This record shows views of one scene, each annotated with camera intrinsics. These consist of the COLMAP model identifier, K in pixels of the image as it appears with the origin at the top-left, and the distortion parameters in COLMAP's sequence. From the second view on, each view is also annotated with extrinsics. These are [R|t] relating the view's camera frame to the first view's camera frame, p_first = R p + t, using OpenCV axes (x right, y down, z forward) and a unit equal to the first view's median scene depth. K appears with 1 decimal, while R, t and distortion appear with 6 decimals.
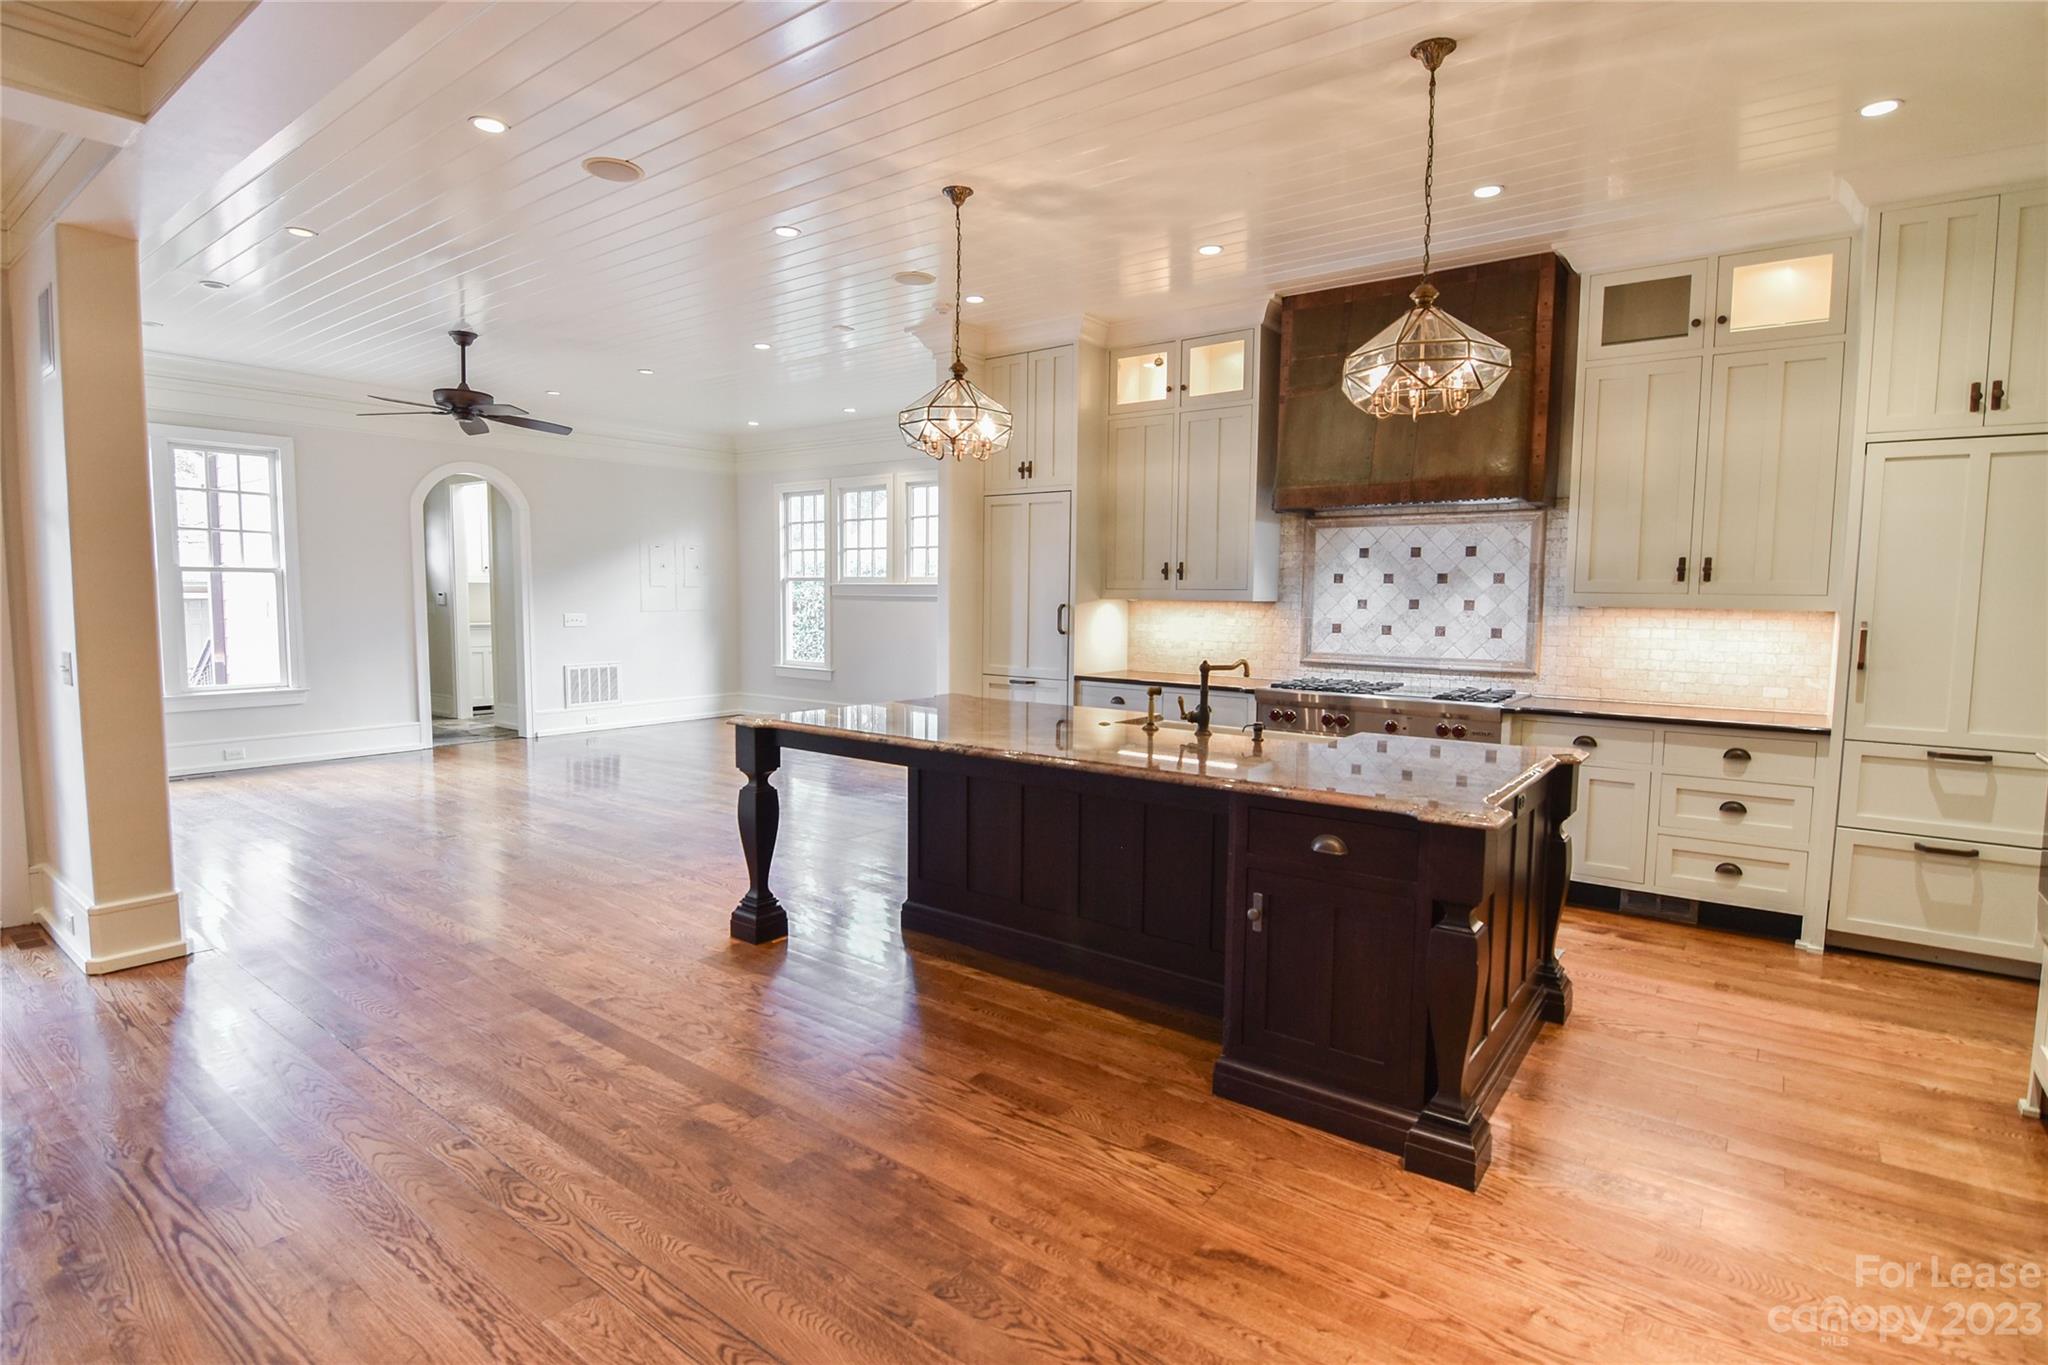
lens RADIAL K [[1000.5, 0, 1012.0], [0, 1000.5, 683.9], [0, 0, 1]] dist [-0.016072, -0.002048]
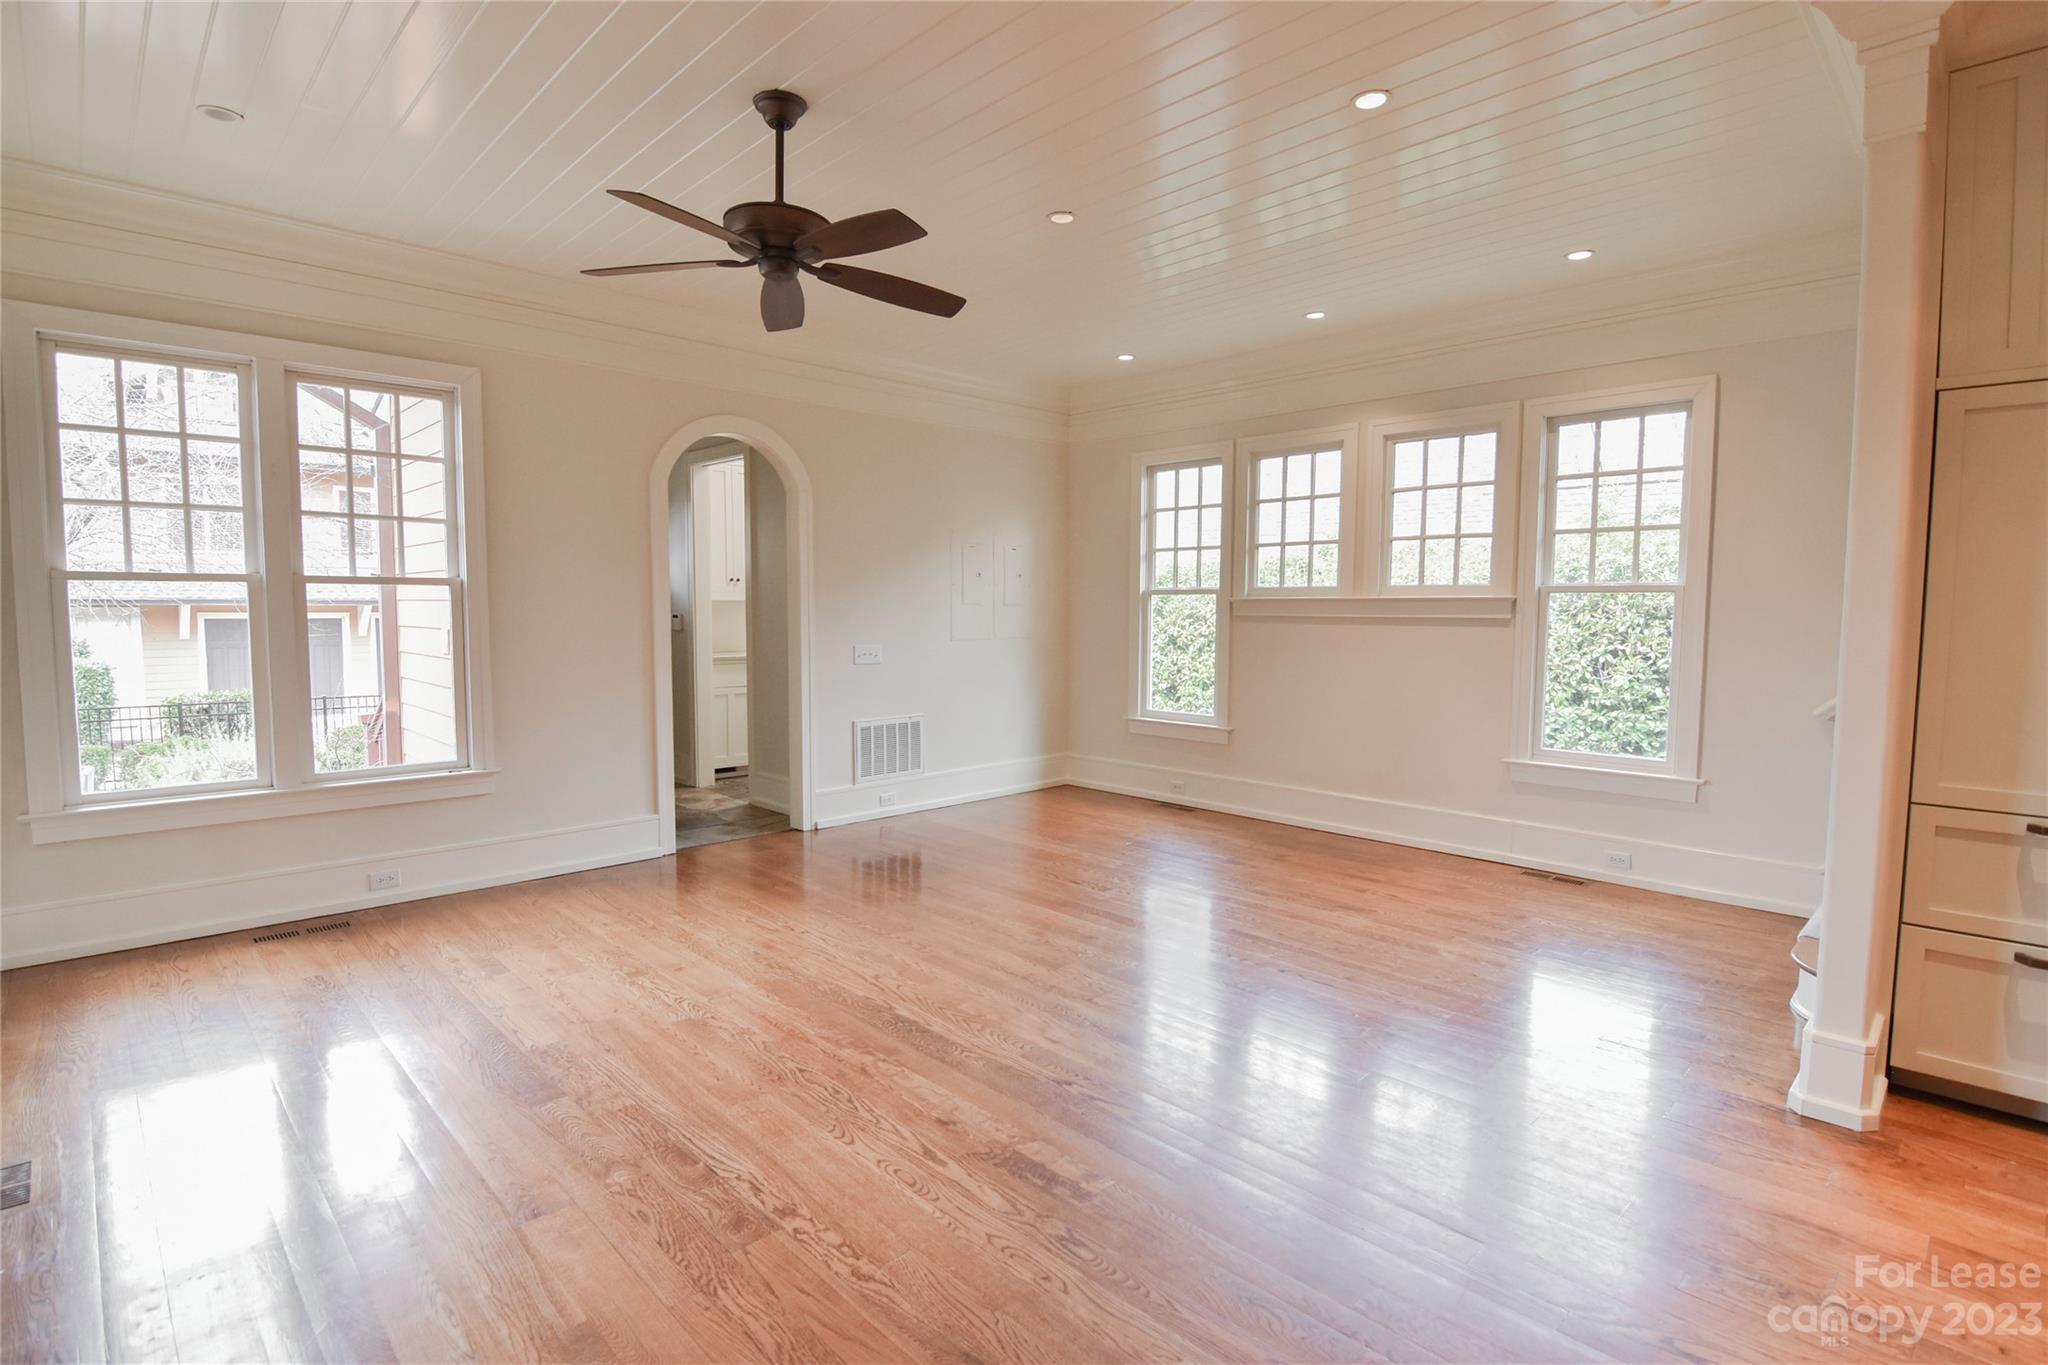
lens RADIAL K [[1000.5, 0, 1028.9], [0, 1000.5, 680.7], [0, 0, 1]] dist [-0.016072, -0.002048]
pose [[0.989150, 0.004974, -0.146826, -0.228131], [-0.007414, 0.999843, -0.016075, -0.034994], [0.146723, 0.016989, 0.989032, 0.341209]]
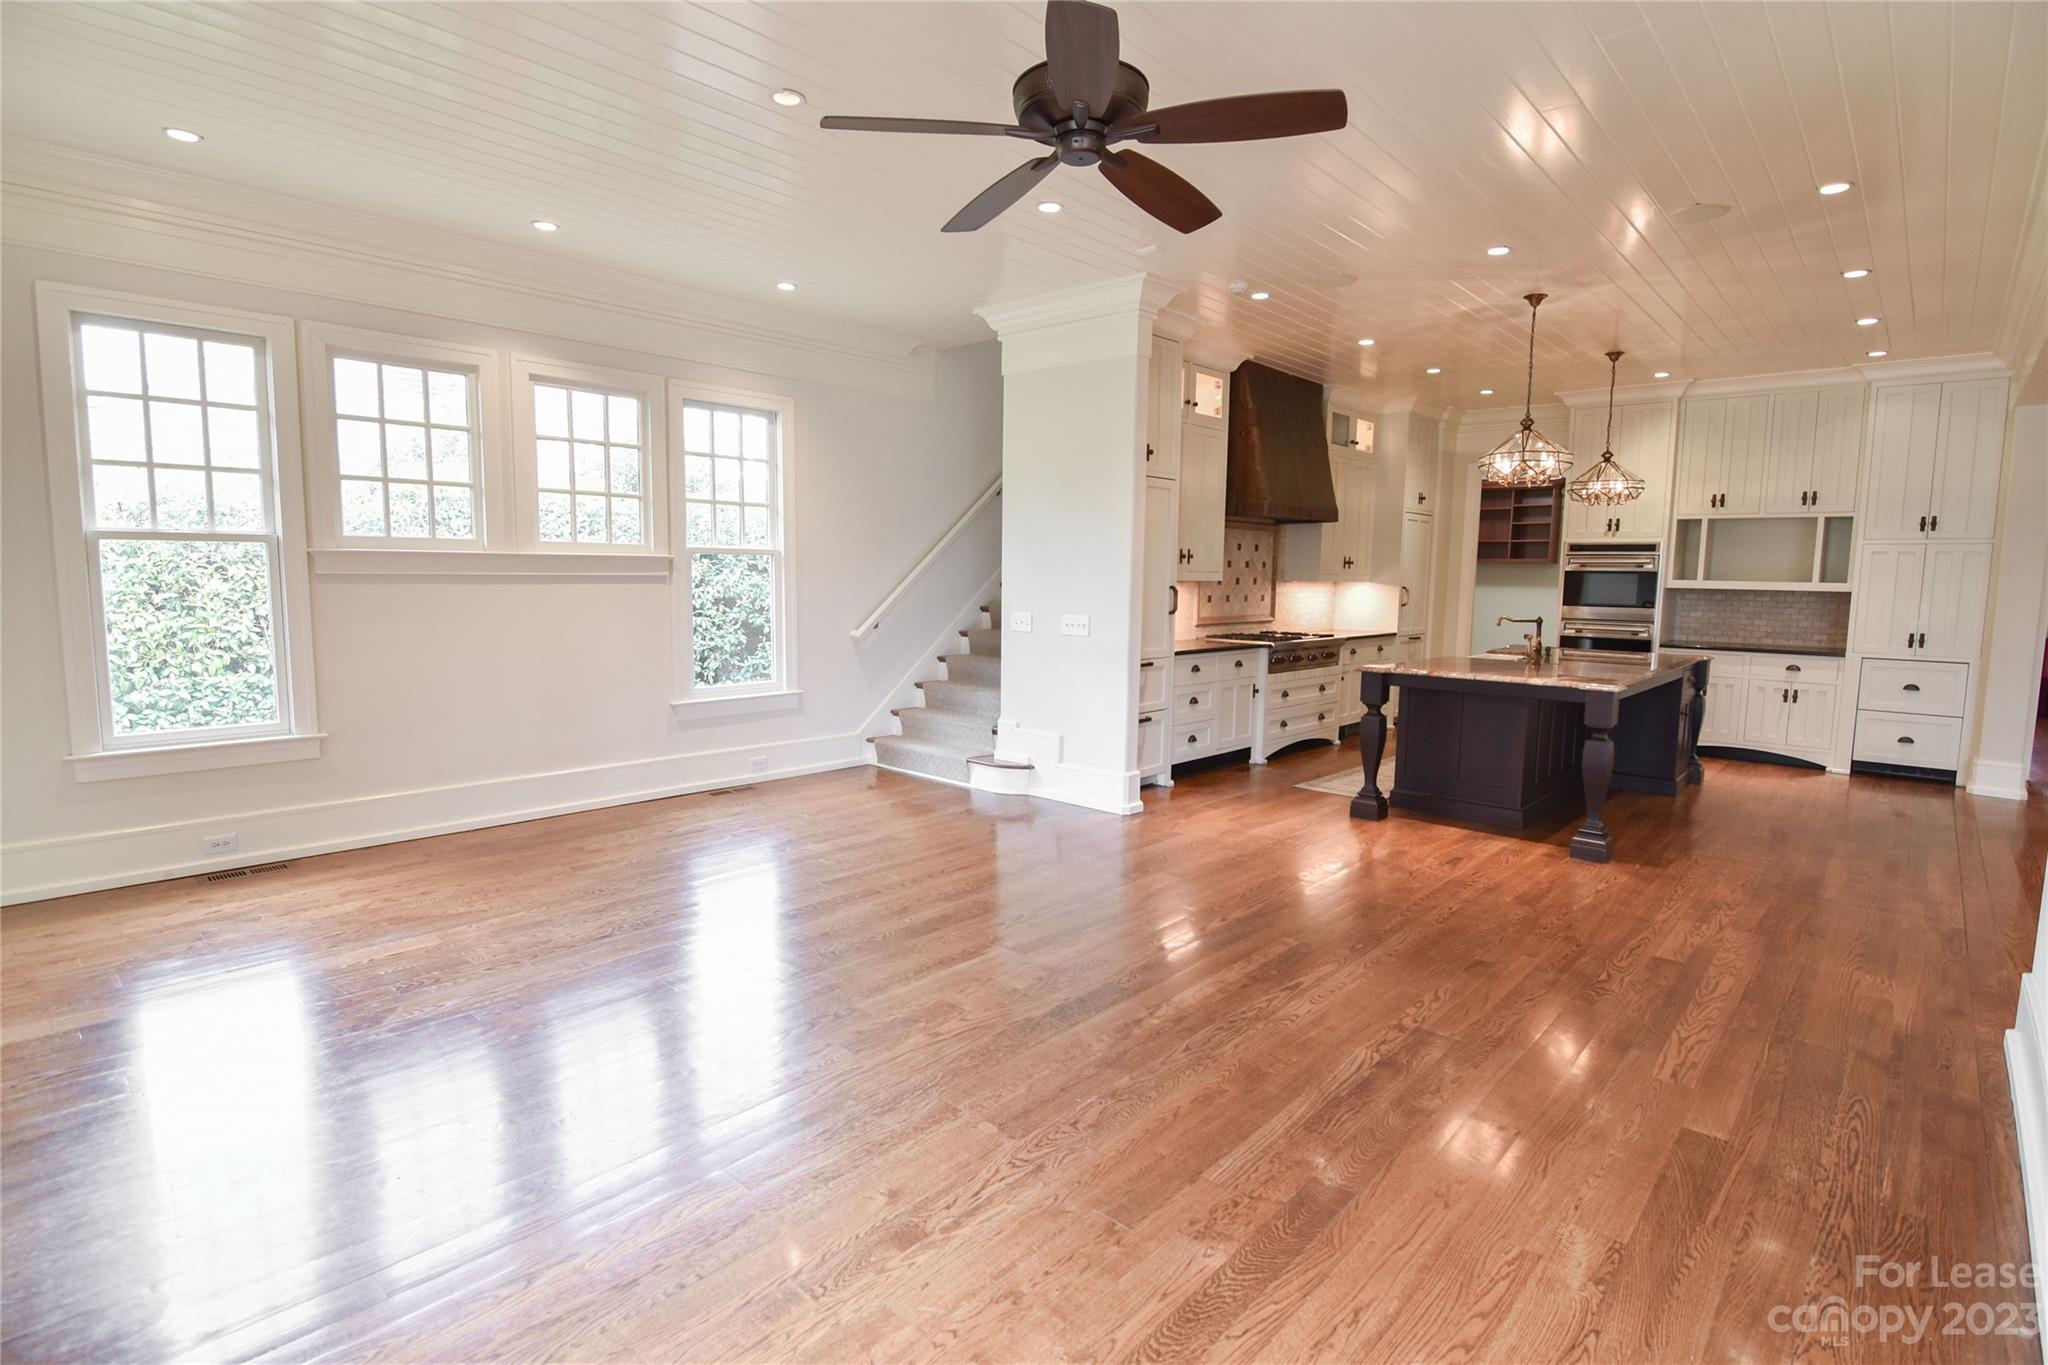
lens RADIAL K [[1000.5, 0, 1031.4], [0, 1000.5, 678.1], [0, 0, 1]] dist [-0.016072, -0.002048]
pose [[0.083321, -0.114906, 0.989876, -0.645870], [0.075564, 0.991199, 0.108699, -0.068264], [-0.993654, 0.065742, 0.091271, 0.659578]]
